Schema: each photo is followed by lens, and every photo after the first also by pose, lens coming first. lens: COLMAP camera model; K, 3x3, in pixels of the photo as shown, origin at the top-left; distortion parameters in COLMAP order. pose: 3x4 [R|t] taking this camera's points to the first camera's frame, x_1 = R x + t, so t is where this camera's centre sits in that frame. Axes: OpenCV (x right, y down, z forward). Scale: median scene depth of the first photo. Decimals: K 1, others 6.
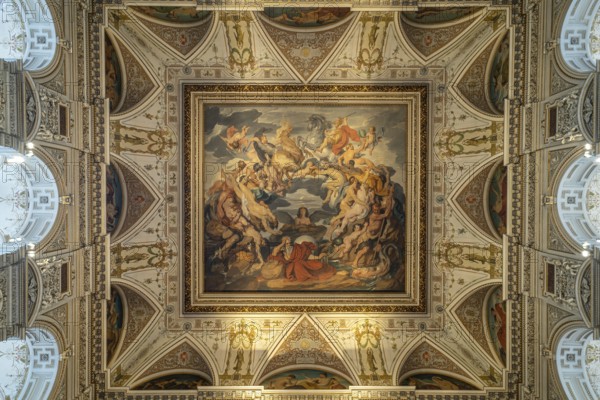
lens RADIAL K [[318.8, 0, 300.9], [0, 318.8, 200.5], [0, 0, 1]] dist [-0.003742, 0.003245]
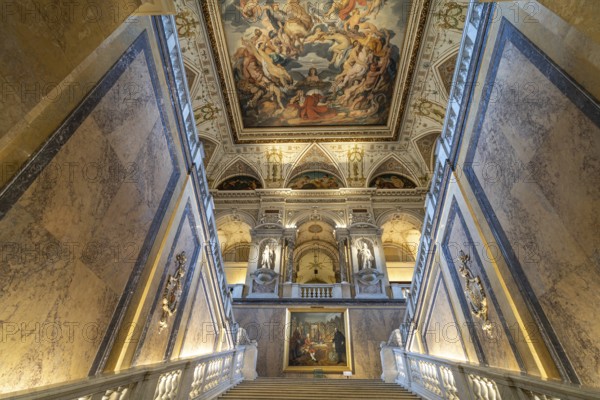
lens RADIAL K [[318.8, 0, 300.2], [0, 318.8, 198.8], [0, 0, 1]] dist [-0.003742, 0.003245]
pose [[0.998940, -0.007218, -0.045458, 0.010166], [0.038571, 0.670204, 0.741174, -0.549193], [0.025116, -0.742142, 0.669772, -0.187082]]
